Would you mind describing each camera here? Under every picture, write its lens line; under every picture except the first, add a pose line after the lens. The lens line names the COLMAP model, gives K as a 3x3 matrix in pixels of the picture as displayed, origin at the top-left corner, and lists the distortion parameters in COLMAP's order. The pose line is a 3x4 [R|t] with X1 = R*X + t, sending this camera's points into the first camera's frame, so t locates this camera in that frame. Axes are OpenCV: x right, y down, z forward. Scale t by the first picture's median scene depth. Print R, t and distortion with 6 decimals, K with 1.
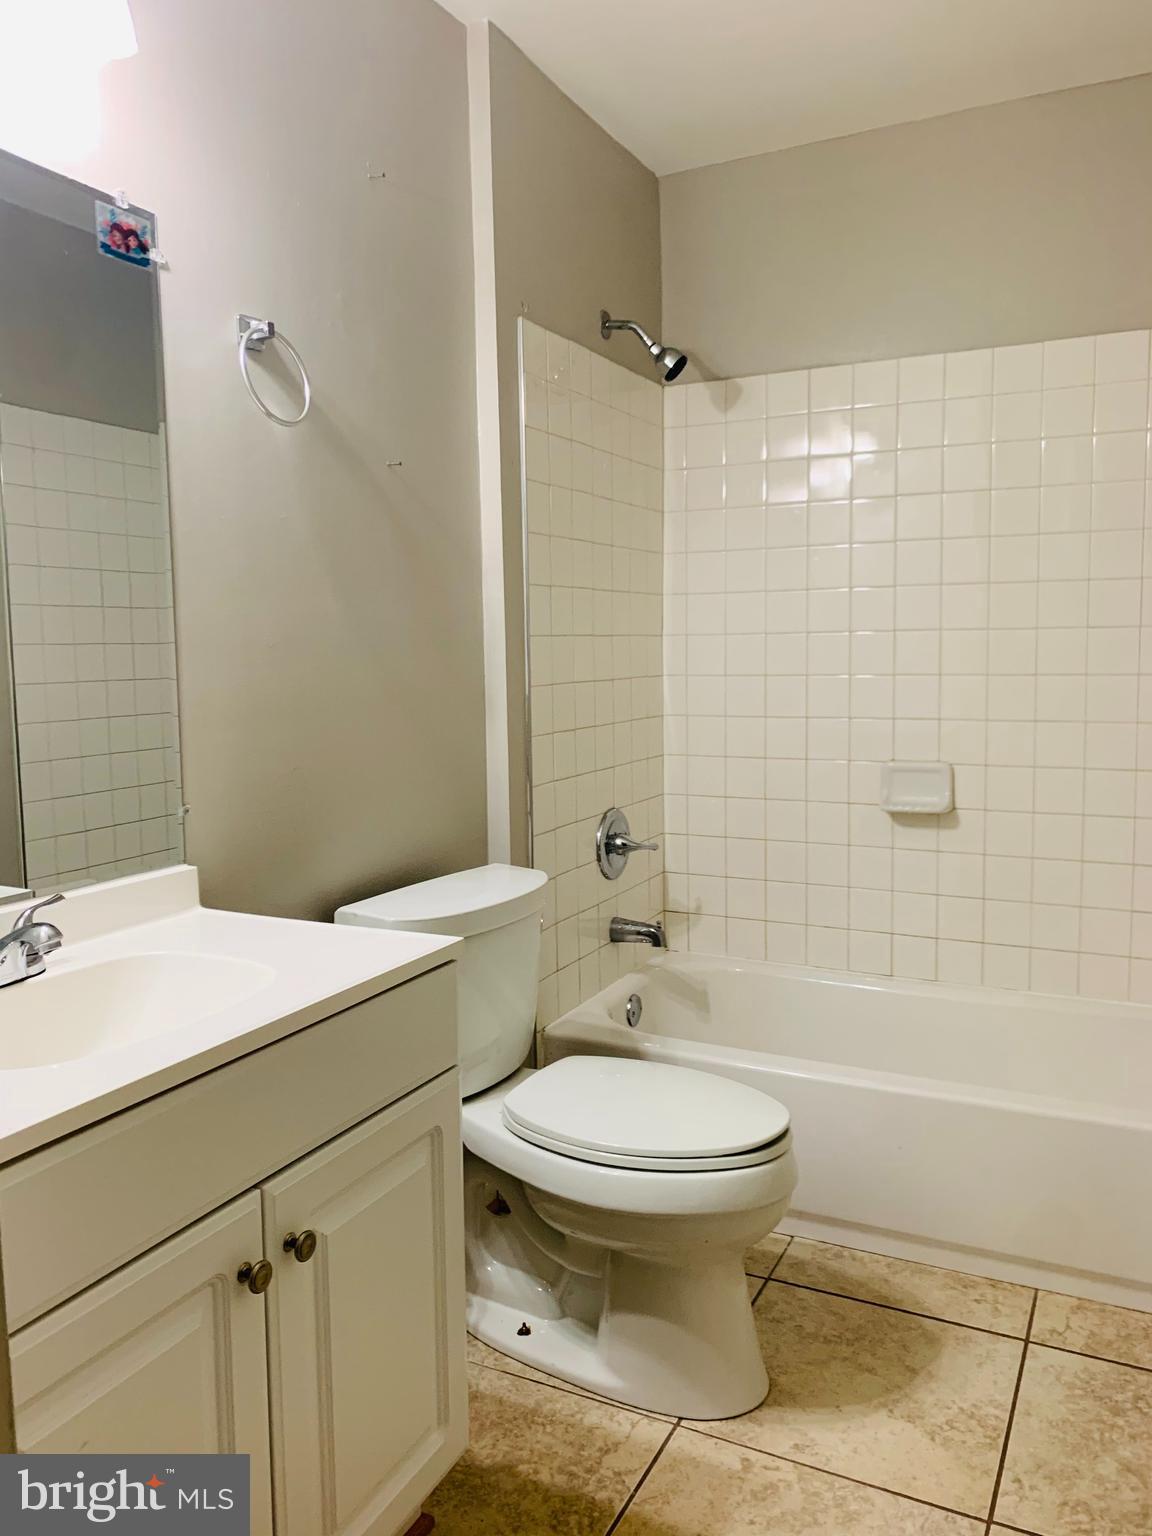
lens RADIAL K [[1193.3, 0, 576.0], [0, 1193.3, 768.0], [0, 0, 1]] dist [0.032368, -0.002803]
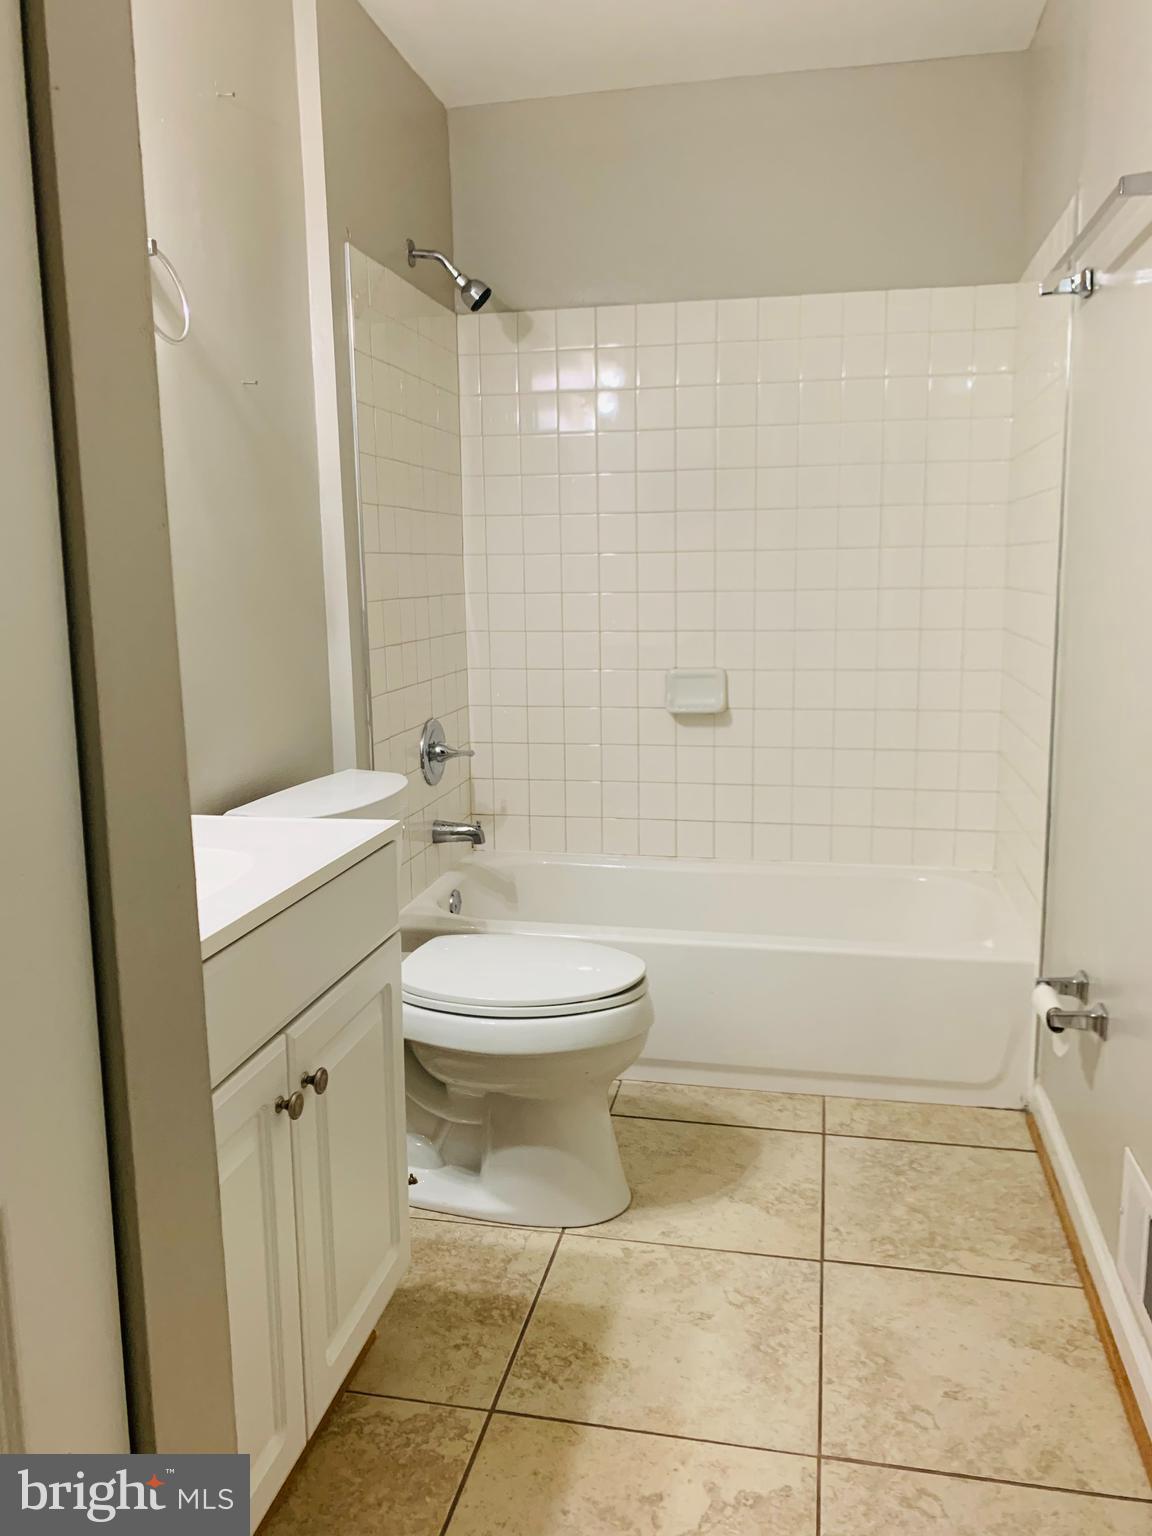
lens RADIAL K [[1179.5, 0, 576.0], [0, 1179.5, 768.0], [0, 0, 1]] dist [0.071388, -0.086362]
pose [[0.968687, -0.044641, 0.244238, -0.154347], [0.029653, 0.997464, 0.064702, 0.019543], [-0.246507, -0.055433, 0.967554, -0.089031]]
